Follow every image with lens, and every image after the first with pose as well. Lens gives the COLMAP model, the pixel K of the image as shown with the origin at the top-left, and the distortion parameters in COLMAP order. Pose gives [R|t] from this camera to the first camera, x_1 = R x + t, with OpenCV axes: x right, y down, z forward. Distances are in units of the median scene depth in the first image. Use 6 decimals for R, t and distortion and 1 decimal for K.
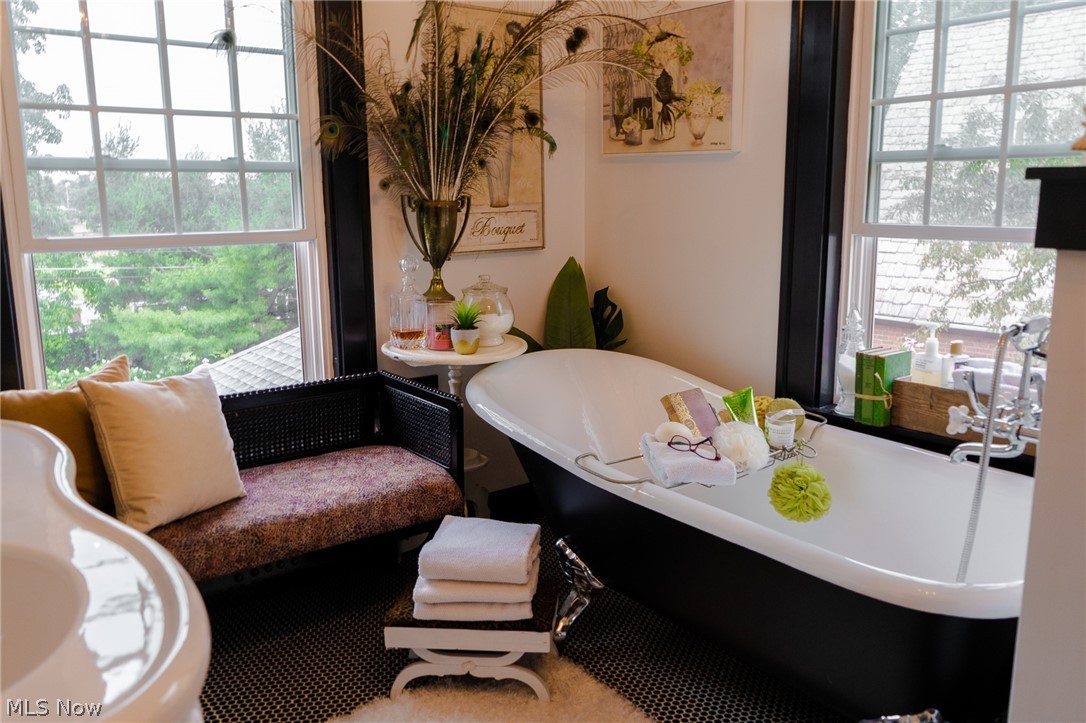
lens RADIAL K [[874.0, 0, 543.0], [0, 874.0, 361.5], [0, 0, 1]] dist [-0.011448, -0.009018]
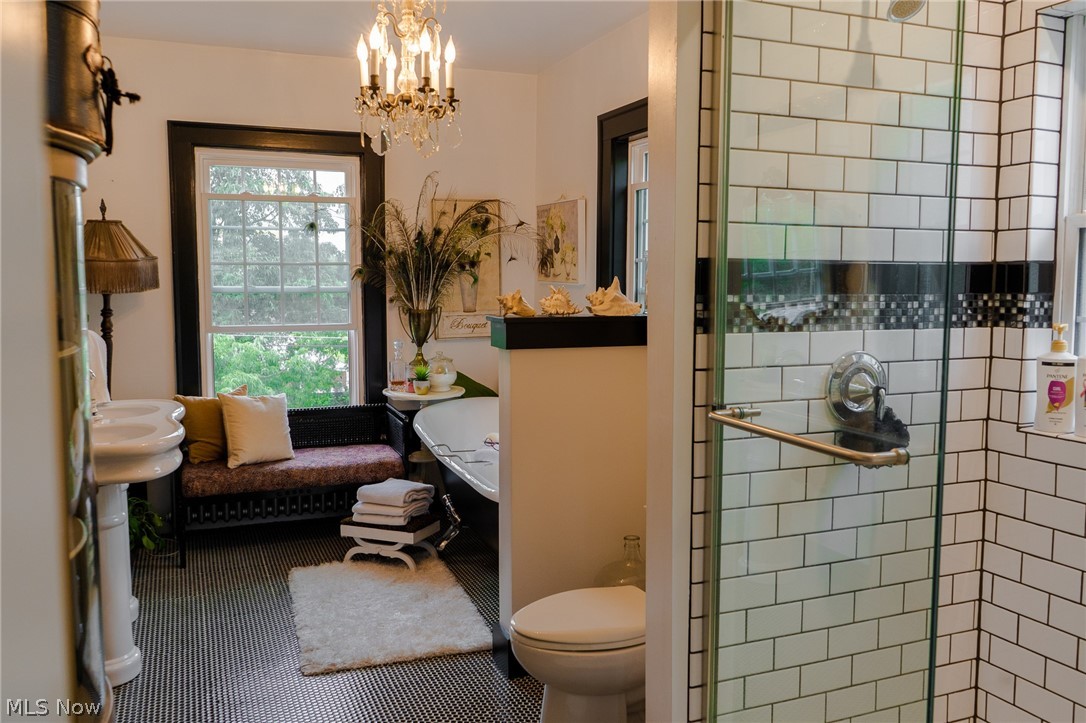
lens RADIAL K [[874.0, 0, 543.0], [0, 874.0, 361.5], [0, 0, 1]] dist [-0.011448, -0.009018]
pose [[0.960727, 0.037222, -0.274987, 0.717108], [-0.061845, 0.994760, -0.081416, 0.060492], [0.270515, 0.095226, 0.957995, -0.739260]]
